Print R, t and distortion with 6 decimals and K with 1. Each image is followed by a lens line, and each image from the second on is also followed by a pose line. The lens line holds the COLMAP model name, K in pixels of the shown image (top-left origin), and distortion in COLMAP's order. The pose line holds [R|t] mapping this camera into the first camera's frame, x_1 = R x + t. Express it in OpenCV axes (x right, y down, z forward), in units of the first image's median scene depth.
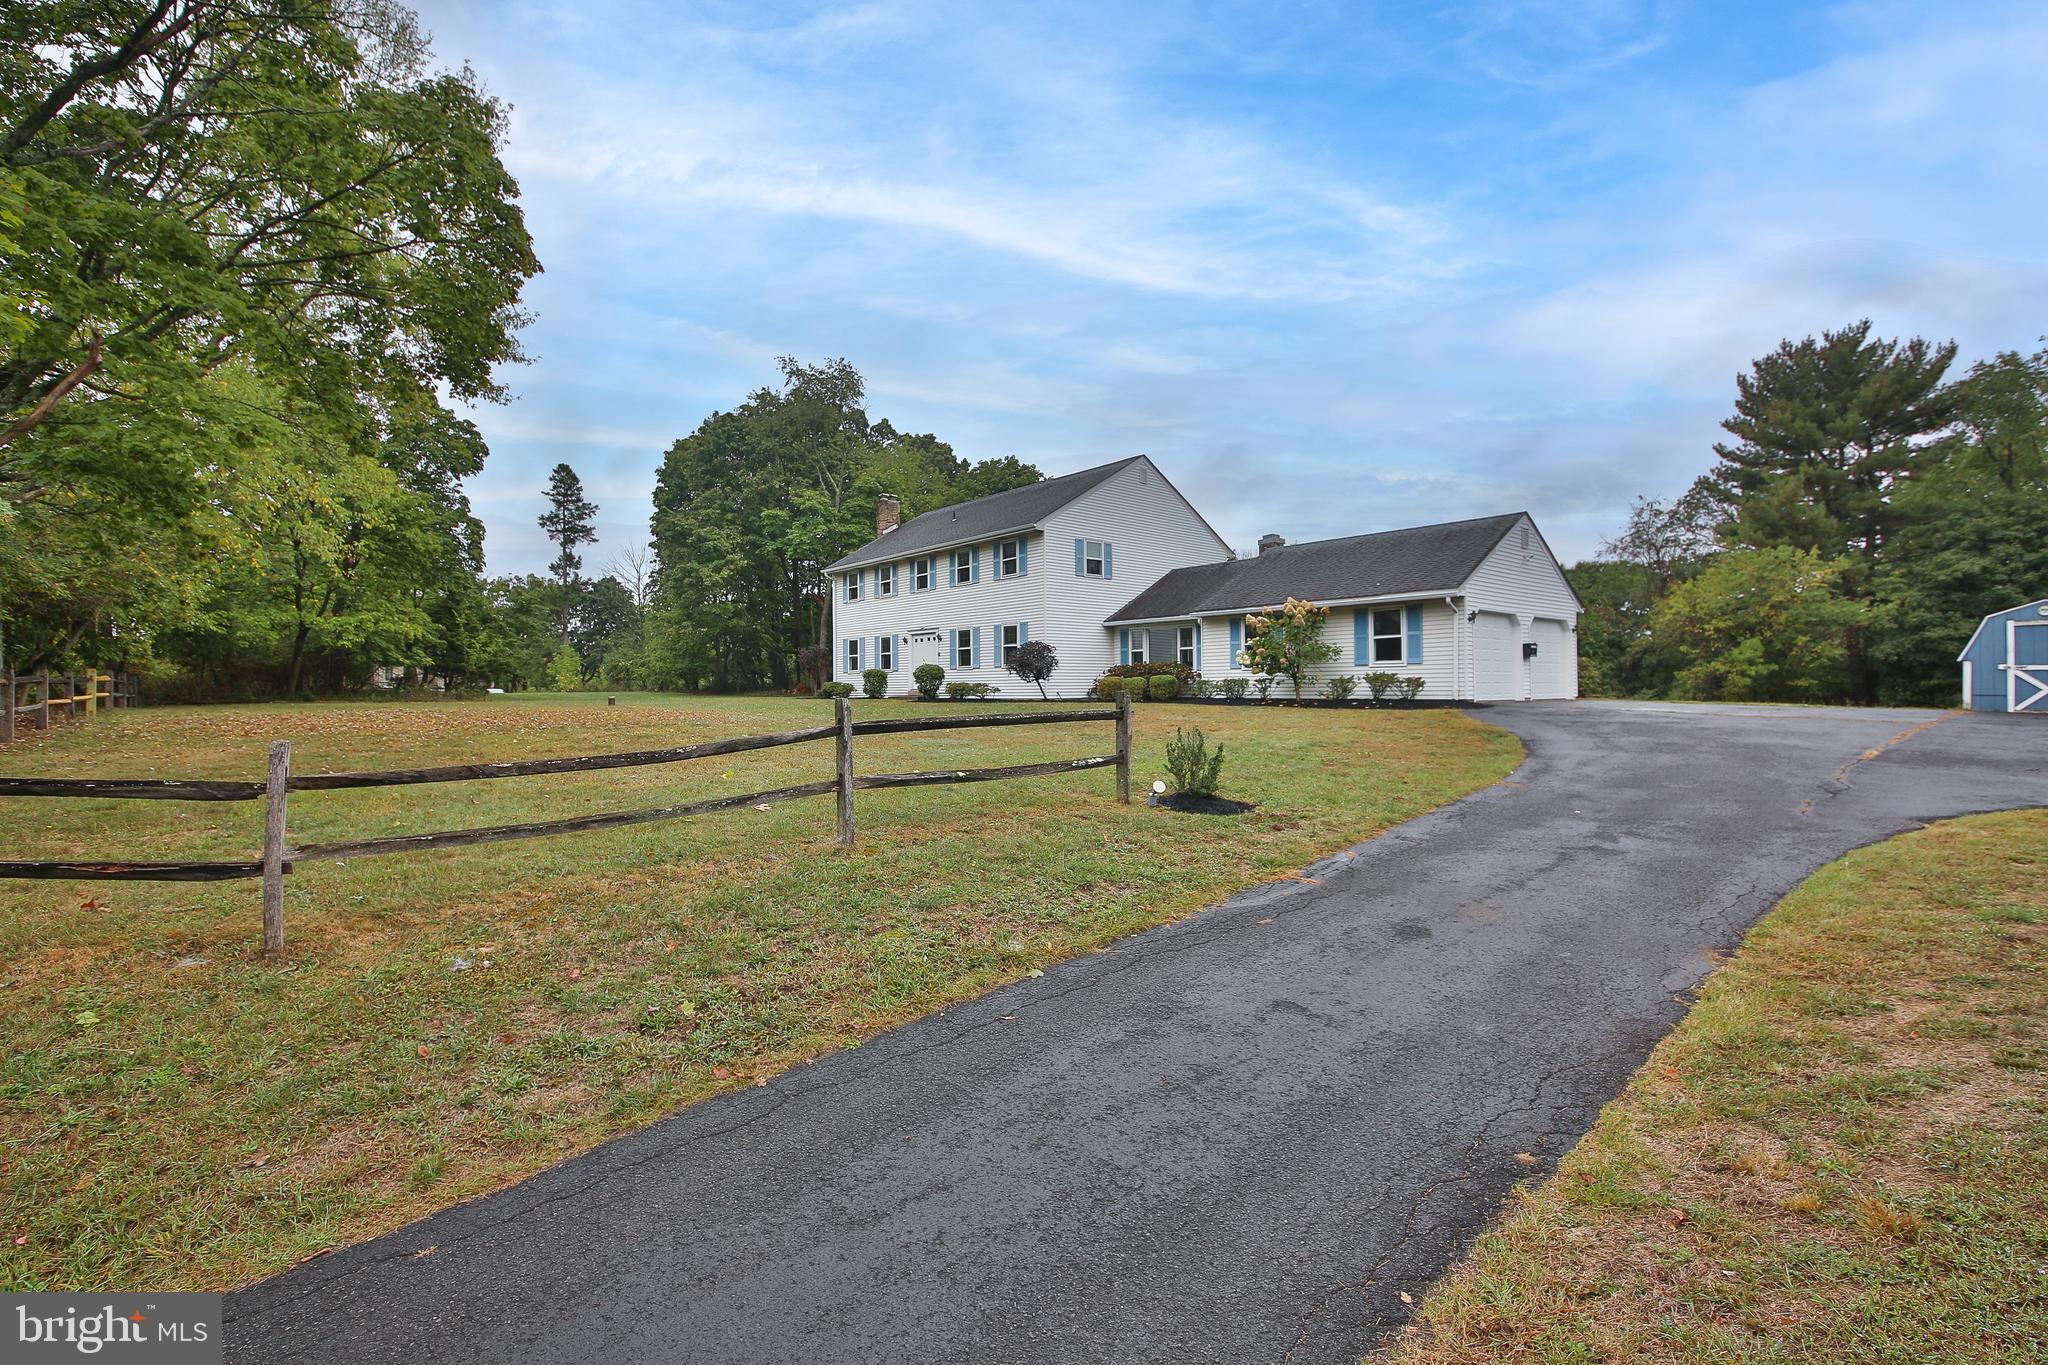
lens RADIAL K [[864.4, 0, 1024.0], [0, 864.4, 682.5], [0, 0, 1]] dist [0.045229, -0.039845]
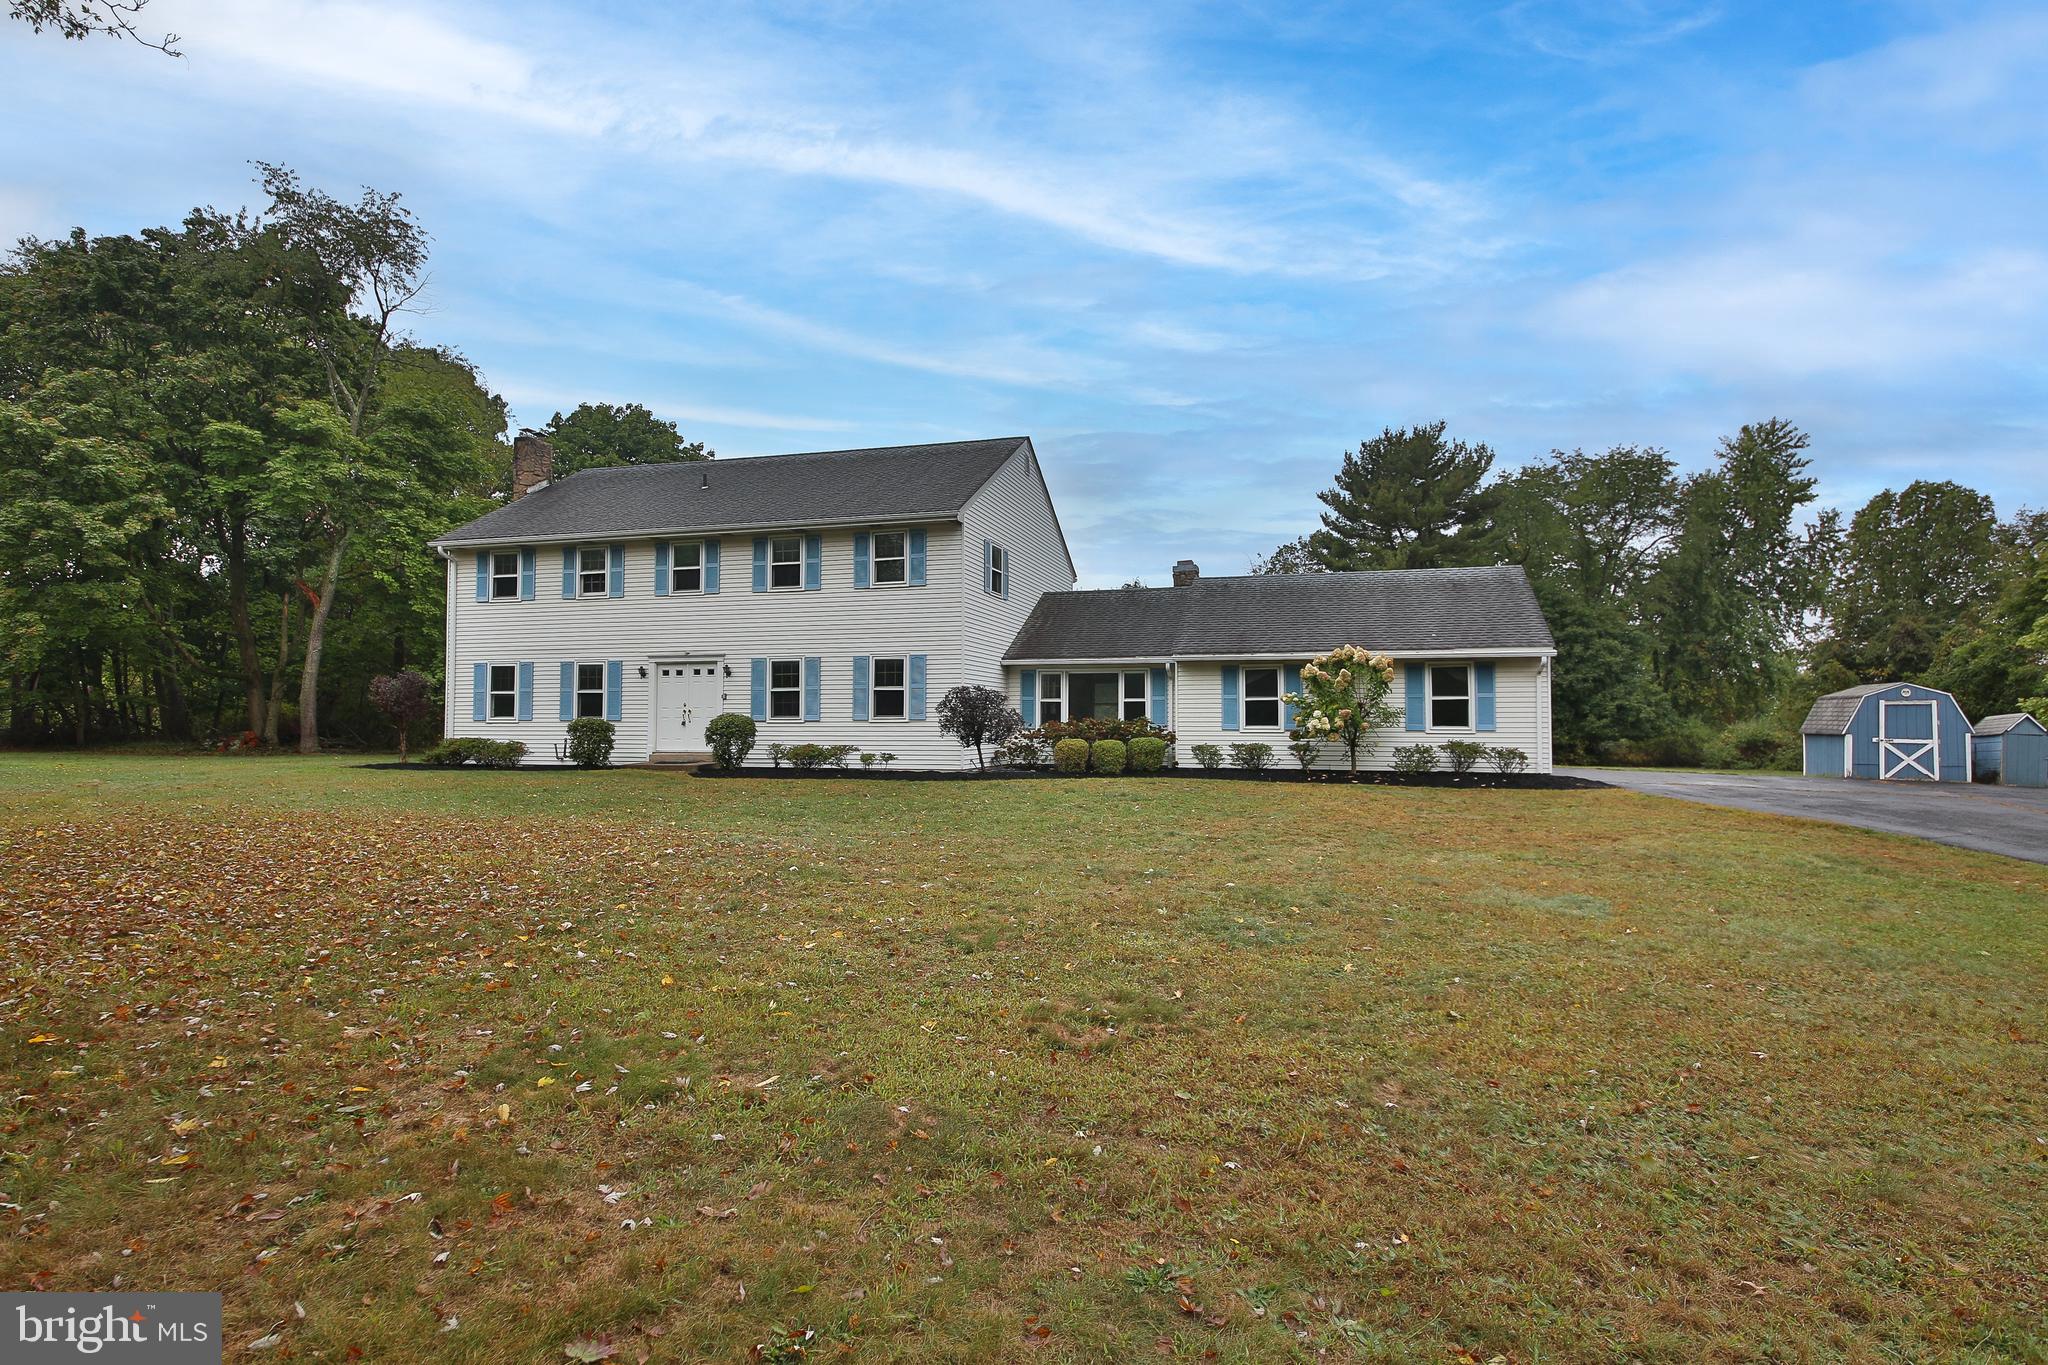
lens RADIAL K [[1000.6, 0, 1024.0], [0, 1000.6, 682.5], [0, 0, 1]] dist [0.056471, -0.050423]
pose [[0.844245, 0.030944, 0.535063, -0.321428], [-0.010555, 0.999098, -0.041127, -0.016397], [-0.535853, 0.029074, 0.843811, 0.282503]]
